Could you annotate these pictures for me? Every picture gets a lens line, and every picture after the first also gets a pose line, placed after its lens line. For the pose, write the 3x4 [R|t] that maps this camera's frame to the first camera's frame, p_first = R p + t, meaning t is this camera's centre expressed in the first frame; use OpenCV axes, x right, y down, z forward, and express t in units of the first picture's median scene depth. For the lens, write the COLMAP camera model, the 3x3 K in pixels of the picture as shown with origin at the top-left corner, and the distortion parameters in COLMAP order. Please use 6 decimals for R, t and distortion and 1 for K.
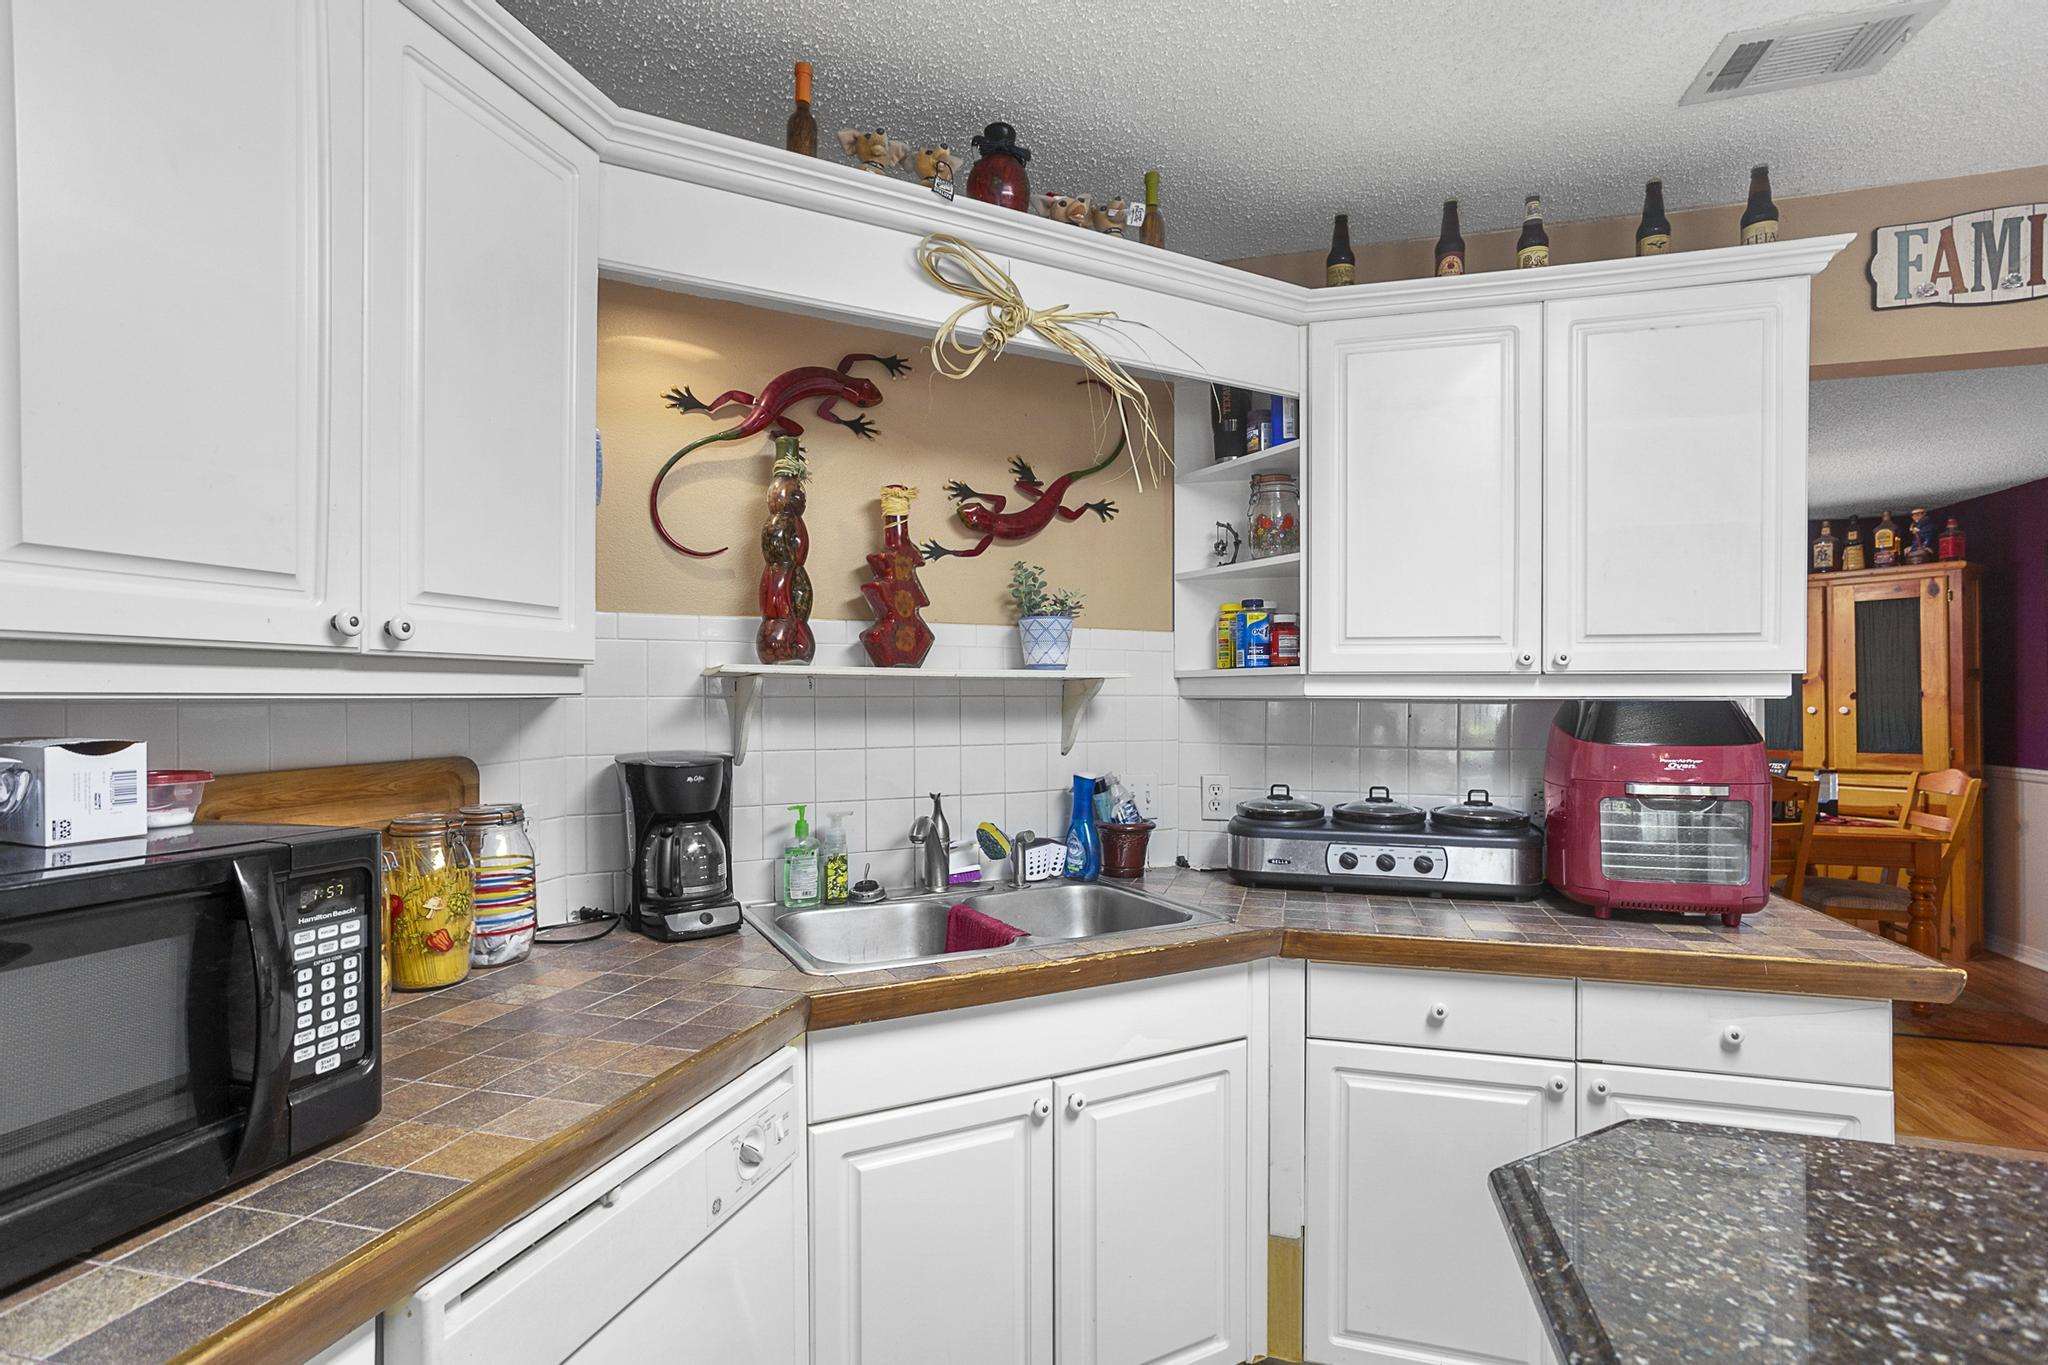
lens RADIAL K [[1000.9, 0, 1011.9], [0, 1000.9, 699.4], [0, 0, 1]] dist [-0.025199, 0.015835]
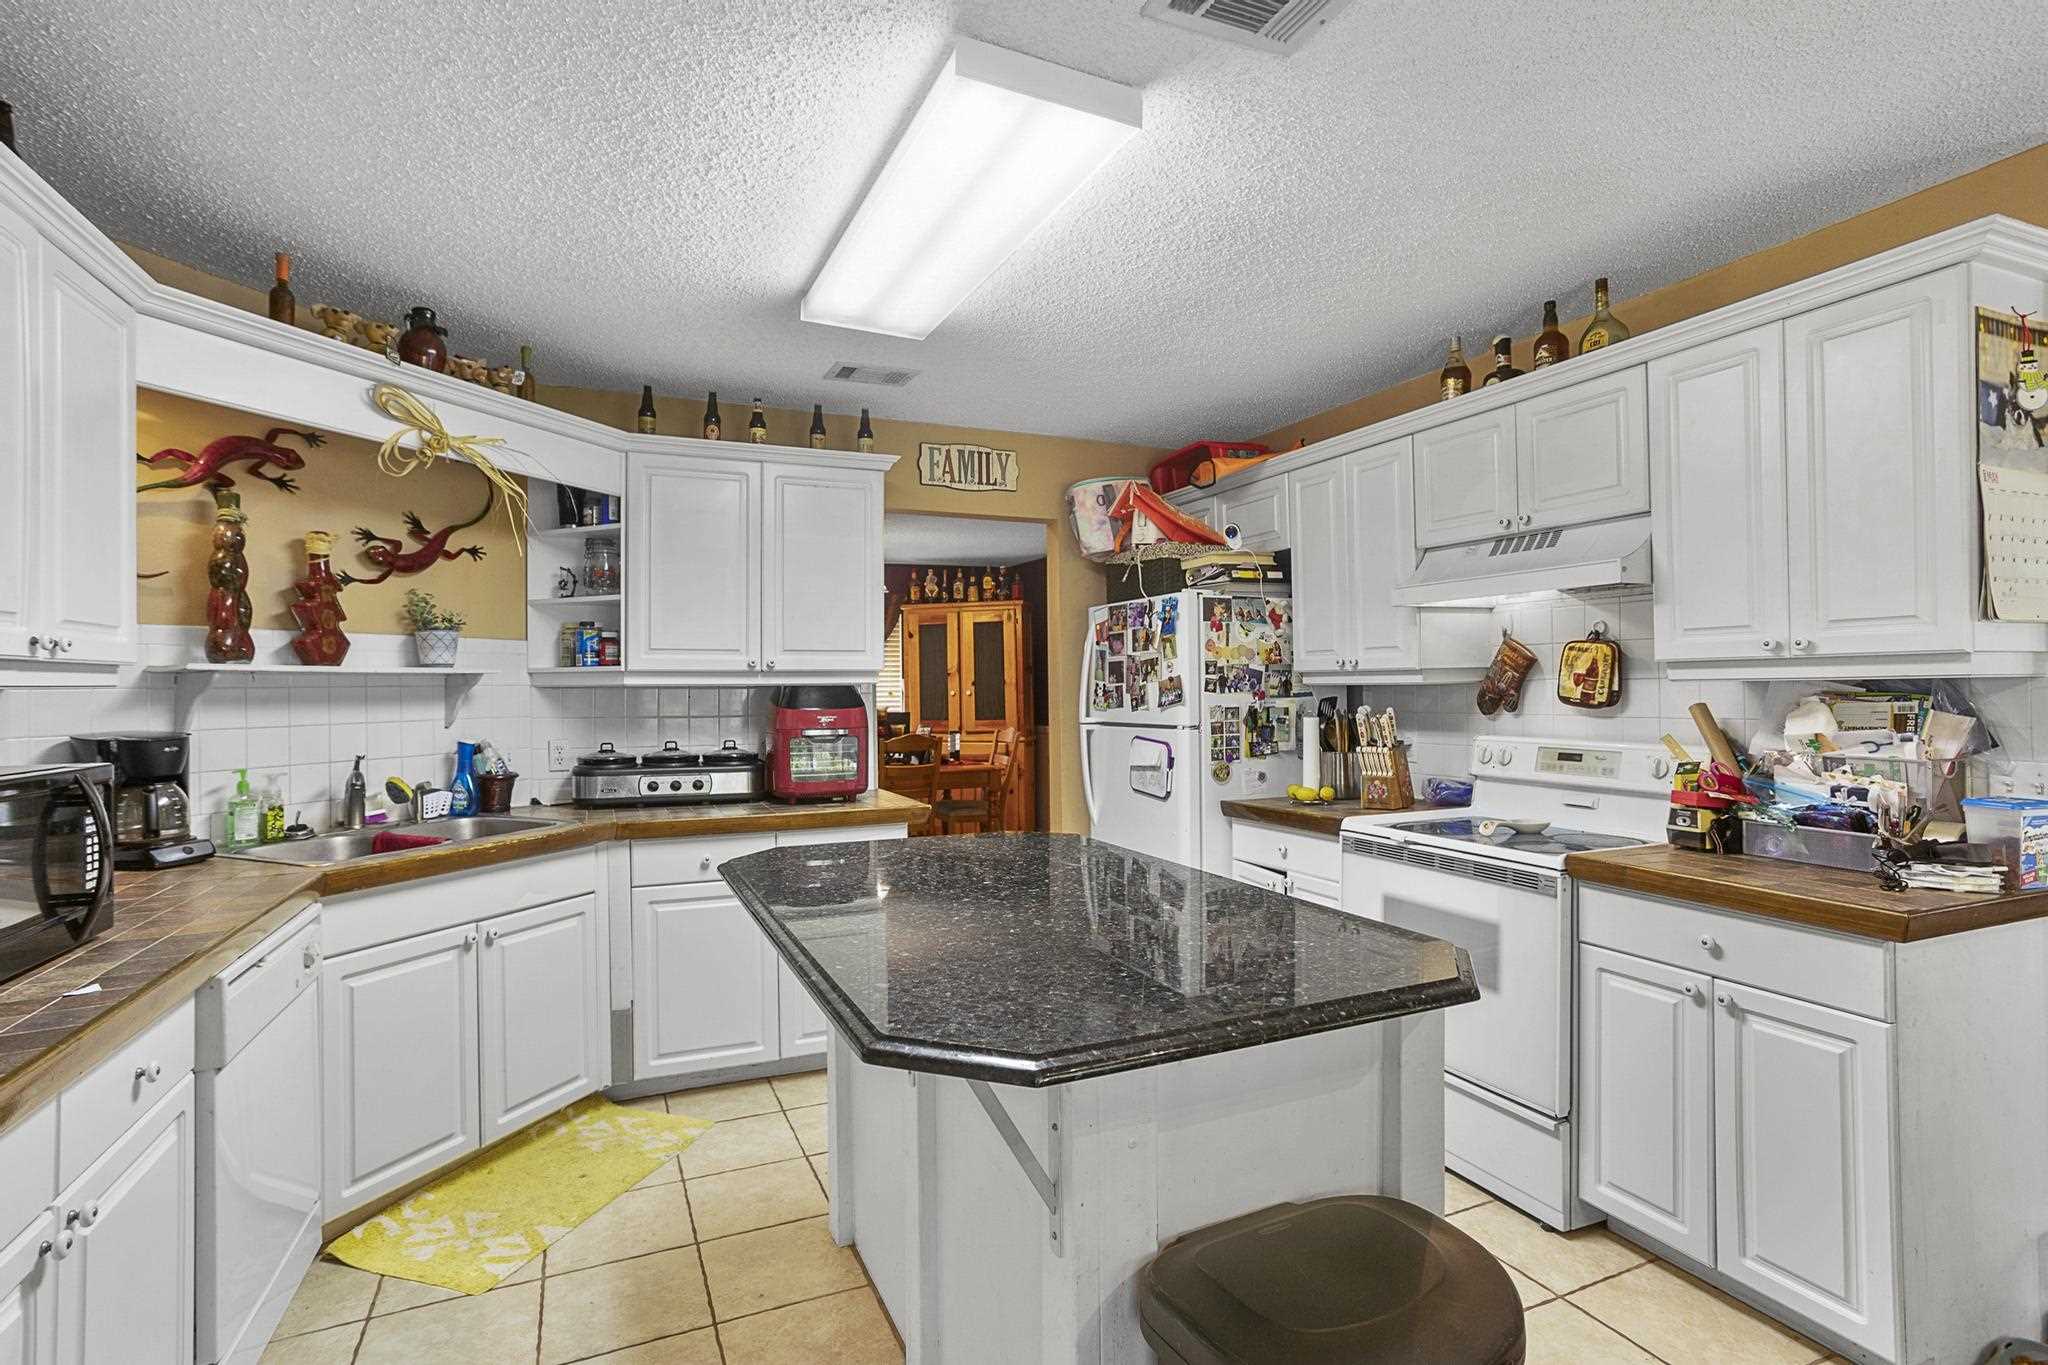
lens RADIAL K [[1000.9, 0, 1005.9], [0, 1000.9, 680.2], [0, 0, 1]] dist [-0.025199, 0.015835]
pose [[0.776425, -0.004149, 0.630196, -0.250519], [0.011123, 0.999913, -0.007120, 0.007868], [-0.630112, 0.012538, 0.776403, -0.652416]]
